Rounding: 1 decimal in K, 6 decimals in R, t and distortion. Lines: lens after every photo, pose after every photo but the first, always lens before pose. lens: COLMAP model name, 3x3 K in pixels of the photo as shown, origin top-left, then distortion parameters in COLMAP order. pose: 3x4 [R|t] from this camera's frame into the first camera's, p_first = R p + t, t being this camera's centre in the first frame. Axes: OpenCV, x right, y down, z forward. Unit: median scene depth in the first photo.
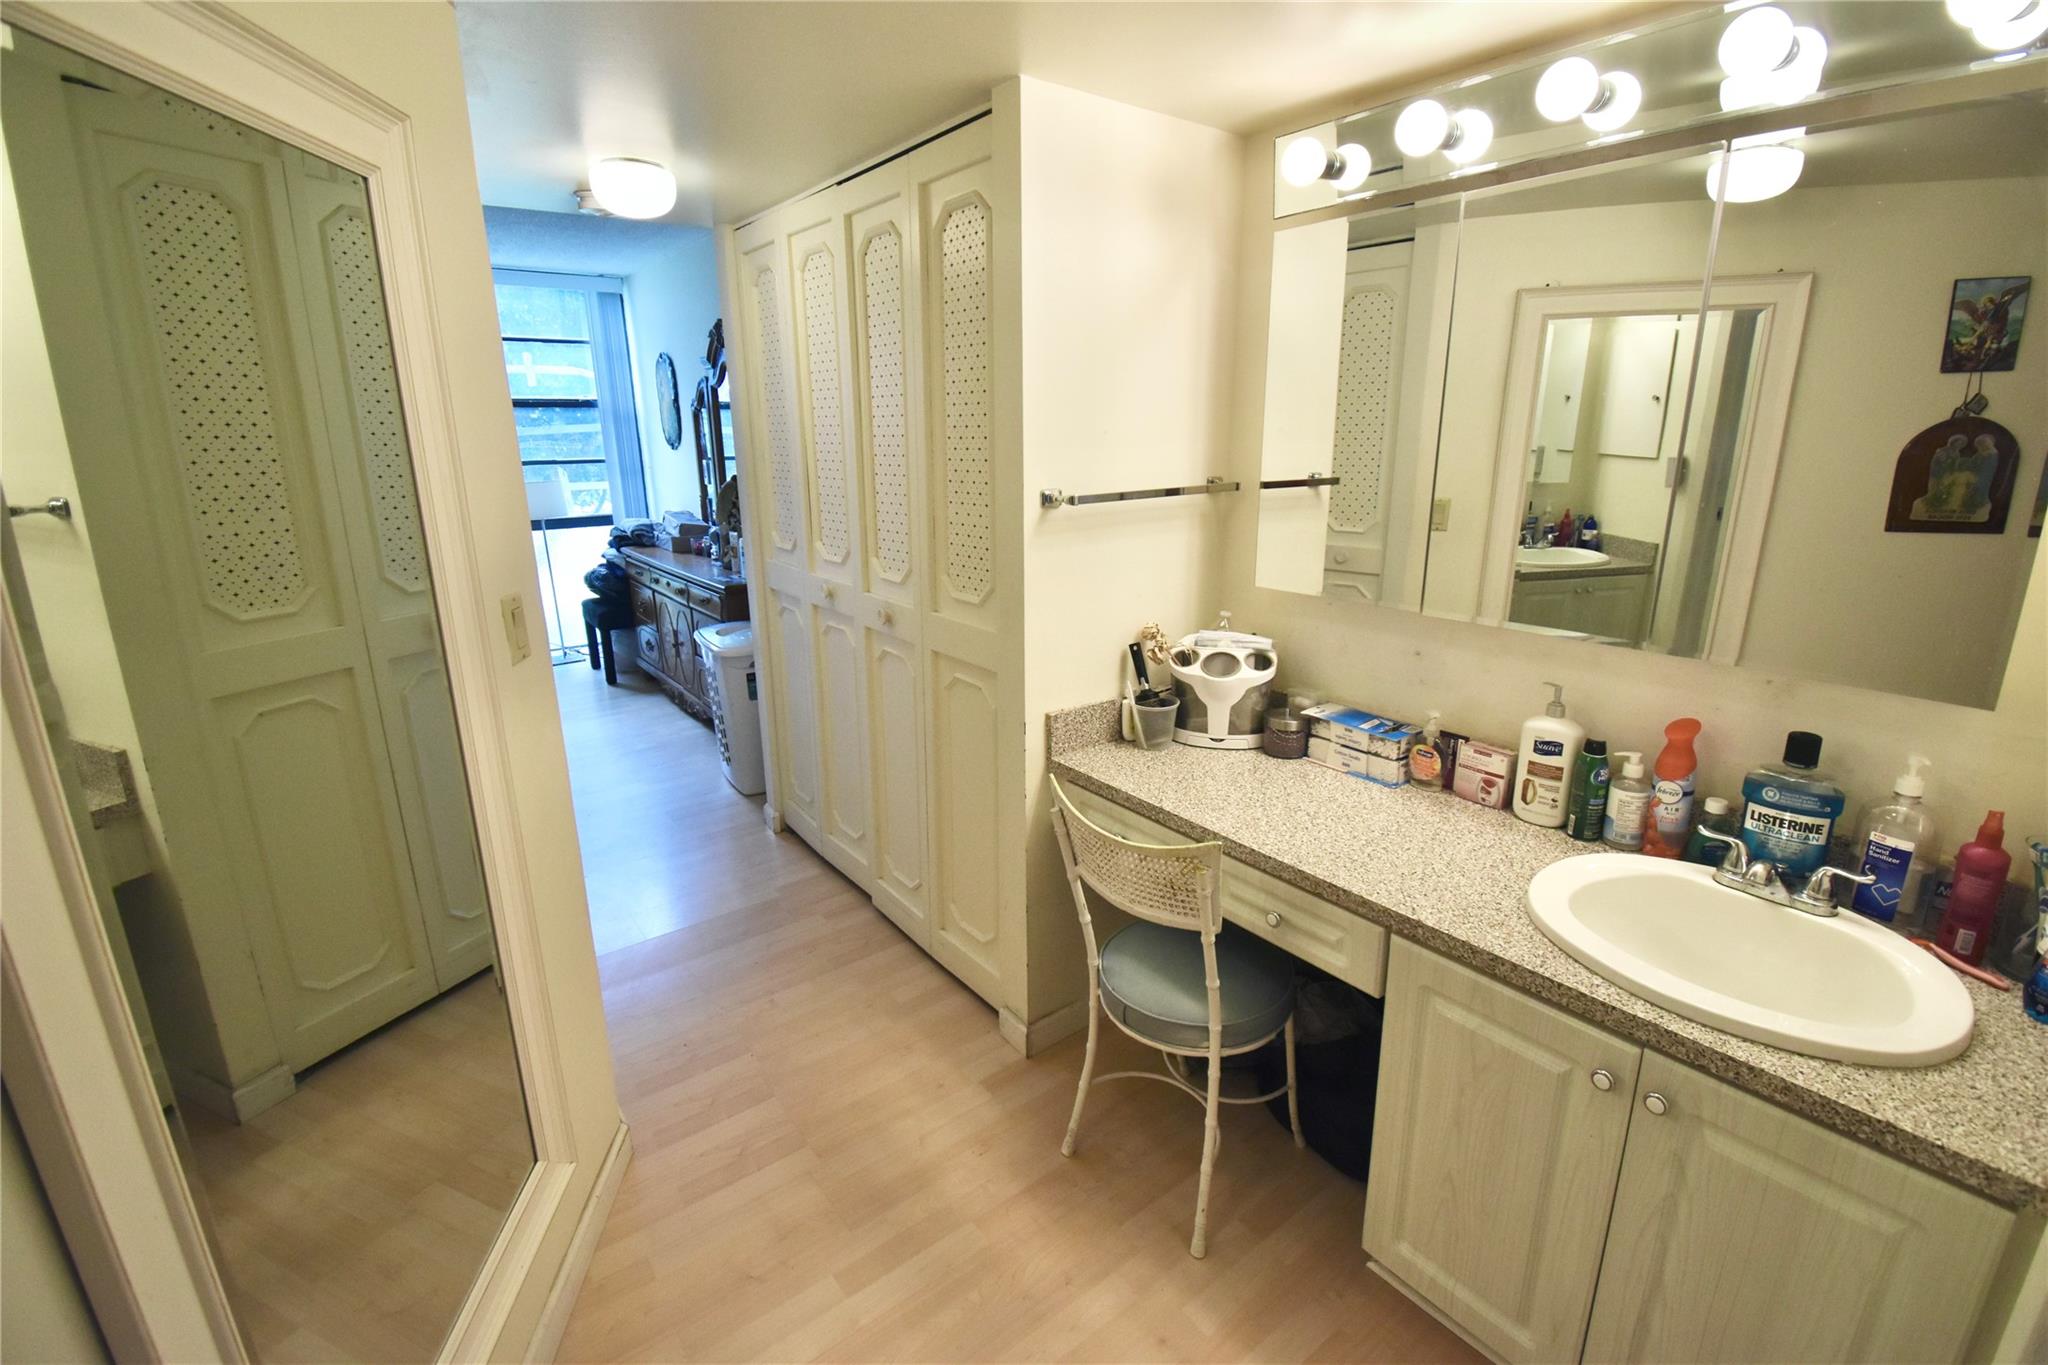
lens RADIAL K [[907.6, 0, 1024.0], [0, 907.6, 682.5], [0, 0, 1]] dist [0.002601, -0.017685]
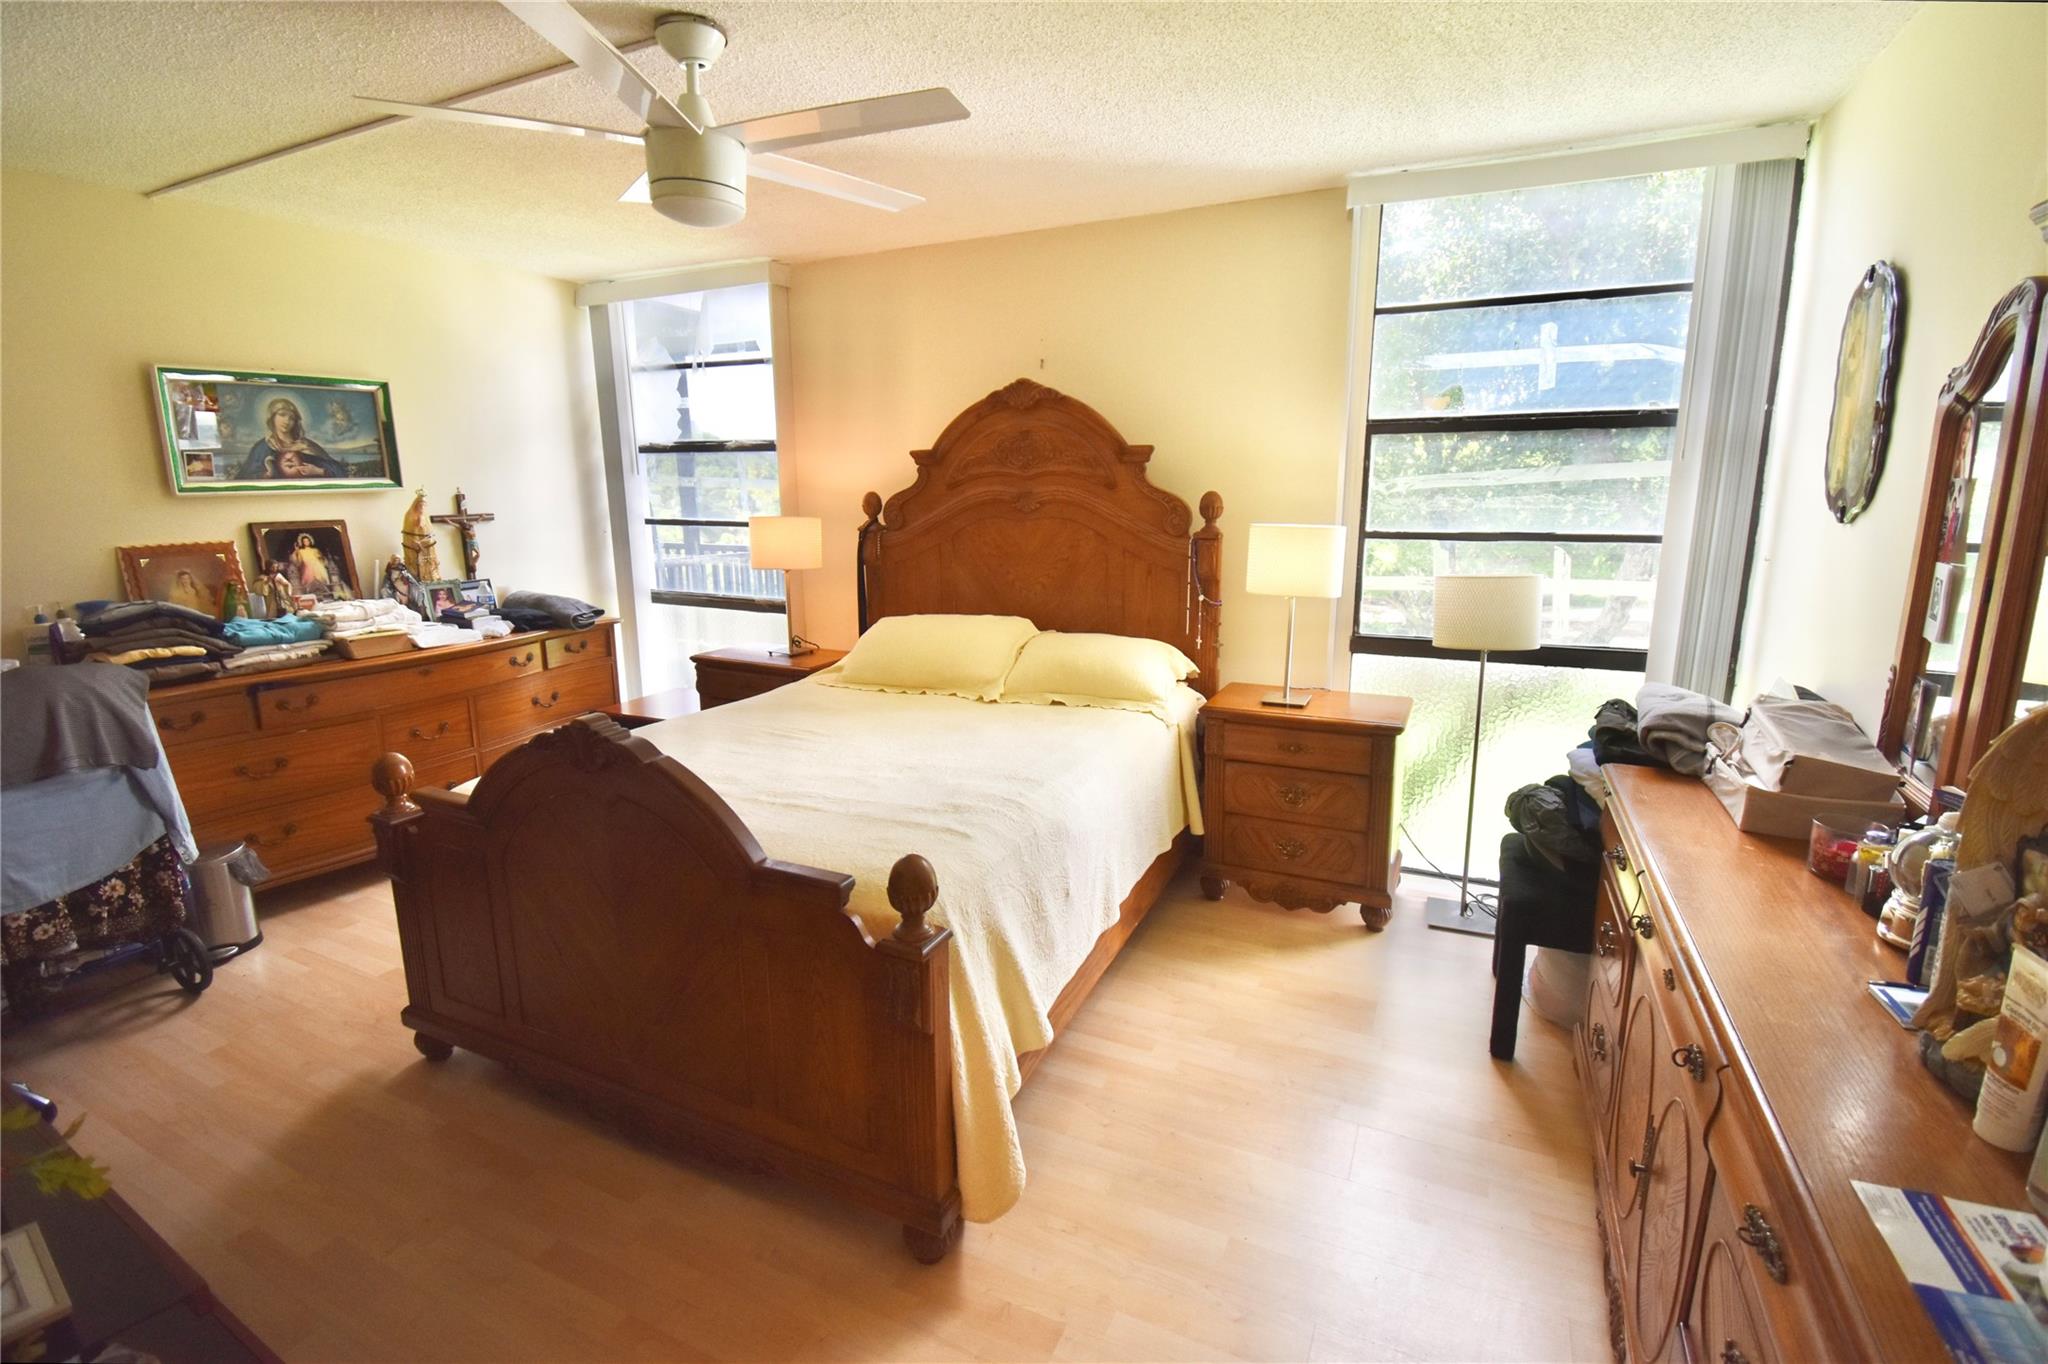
lens RADIAL K [[907.6, 0, 1024.0], [0, 907.6, 682.0], [0, 0, 1]] dist [0.002601, -0.017685]
pose [[0.458526, 0.193314, -0.867401, -0.214123], [-0.234321, 0.967813, 0.091826, -0.153653], [0.857233, 0.161145, 0.489064, 0.559167]]
